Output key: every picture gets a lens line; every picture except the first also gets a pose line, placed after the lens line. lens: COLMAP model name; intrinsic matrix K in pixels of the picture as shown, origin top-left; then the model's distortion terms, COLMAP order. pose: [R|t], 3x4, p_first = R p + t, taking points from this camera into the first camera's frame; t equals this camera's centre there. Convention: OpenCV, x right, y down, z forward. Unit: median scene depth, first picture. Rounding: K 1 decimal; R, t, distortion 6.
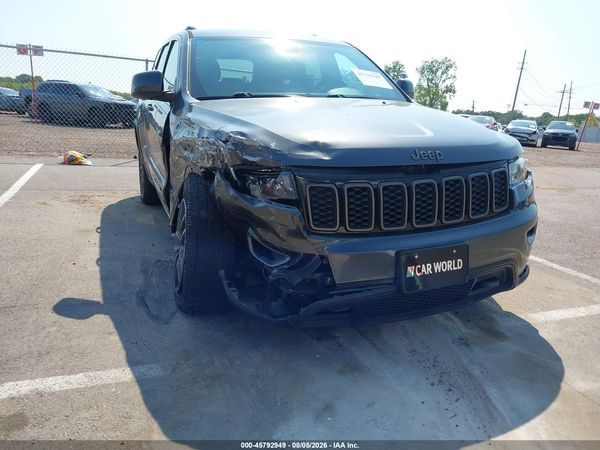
lens RADIAL K [[477.8, 0, 302.2], [0, 477.8, 226.3], [0, 0, 1]] dist [0.029016, -0.039639]
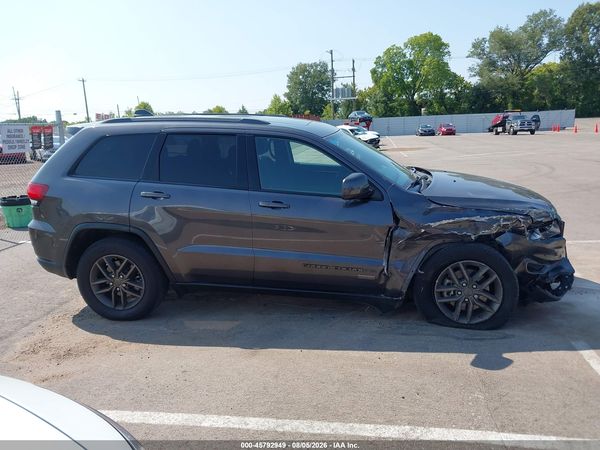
lens RADIAL K [[477.8, 0, 304.9], [0, 477.8, 228.0], [0, 0, 1]] dist [0.029016, -0.039639]
pose [[0.493463, -0.256214, 0.831173, -1.942997], [0.257268, 0.955863, 0.141912, -0.562528], [-0.830848, 0.143805, 0.537598, 0.717411]]
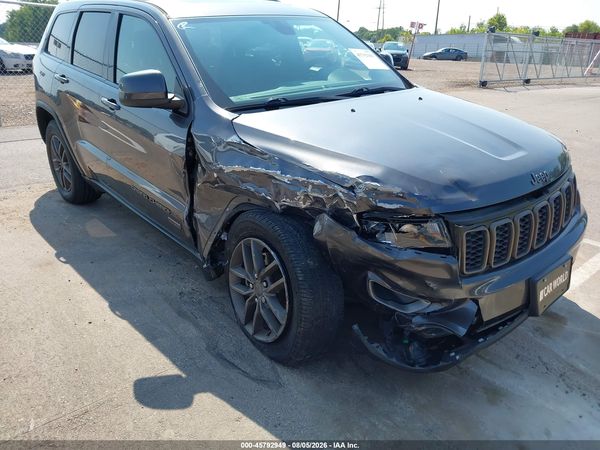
lens RADIAL K [[477.8, 0, 302.7], [0, 477.8, 227.8], [0, 0, 1]] dist [0.029016, -0.039639]
pose [[0.939572, -0.155396, 0.305052, -0.503583], [0.105902, 0.979271, 0.172664, -0.256171], [-0.325560, -0.129925, 0.936552, 0.190895]]
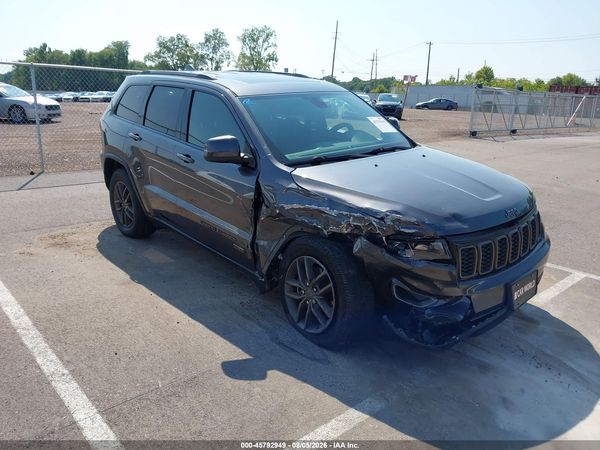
lens RADIAL K [[477.8, 0, 302.0], [0, 477.8, 227.7], [0, 0, 1]] dist [0.029016, -0.039639]
pose [[0.936910, -0.125616, 0.326220, -0.757204], [0.103730, 0.991076, 0.083714, -0.272158], [-0.333825, -0.044593, 0.941580, -0.137656]]
